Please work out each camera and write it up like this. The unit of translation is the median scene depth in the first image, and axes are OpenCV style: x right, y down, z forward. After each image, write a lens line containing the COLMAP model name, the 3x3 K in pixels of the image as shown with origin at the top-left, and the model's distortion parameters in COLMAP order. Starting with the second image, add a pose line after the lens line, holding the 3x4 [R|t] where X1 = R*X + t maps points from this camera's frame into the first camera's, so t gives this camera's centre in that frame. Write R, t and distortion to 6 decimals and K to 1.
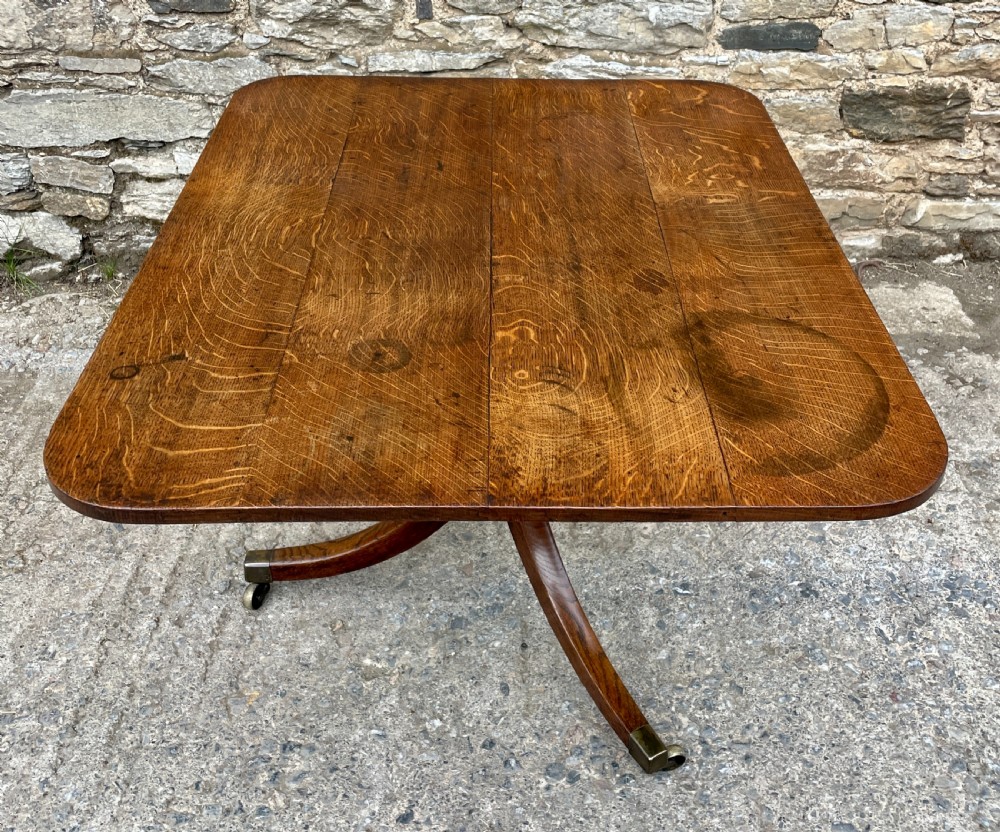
lens RADIAL K [[1092.8, 0, 497.9], [0, 1092.8, 322.7], [0, 0, 1]] dist [0.035707, 0.000000]
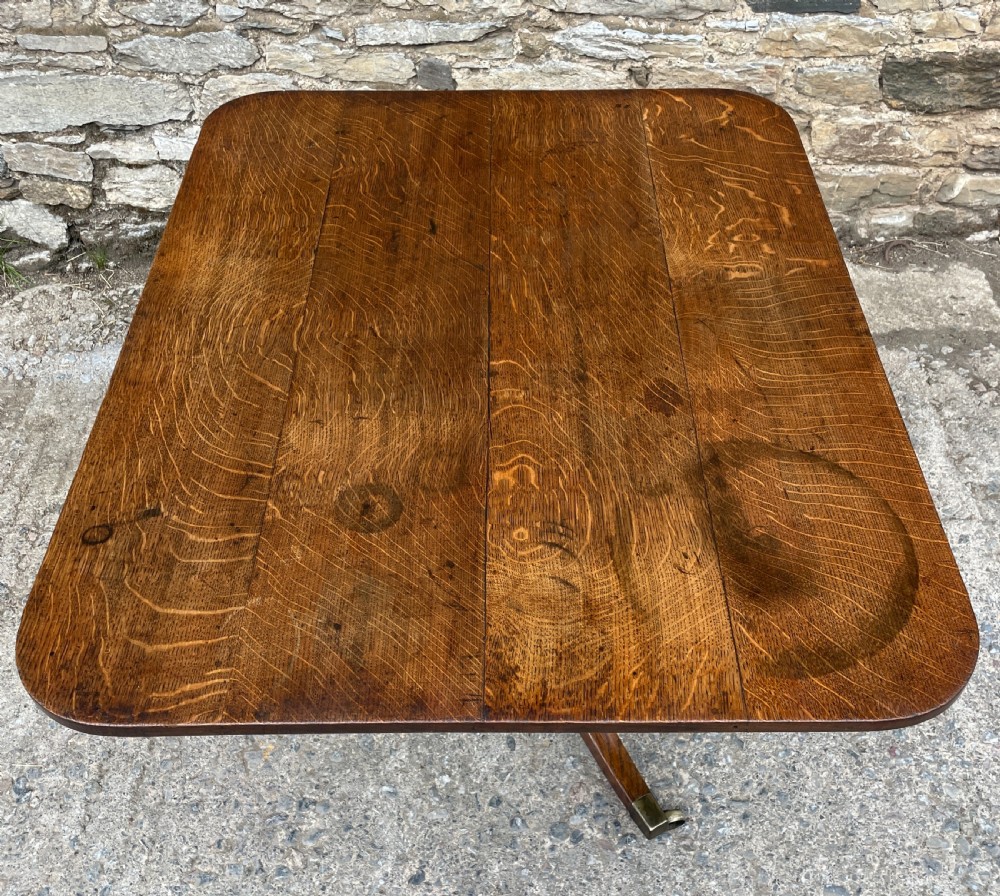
lens RADIAL K [[1055.5, 0, 491.1], [0, 1055.5, 460.3], [0, 0, 1]] dist [0.034064, 0.000000]
pose [[0.999711, -0.010286, -0.021732, 0.011171], [0.015317, 0.969173, 0.245903, -0.157811], [0.018532, -0.246164, 0.969051, 0.097746]]
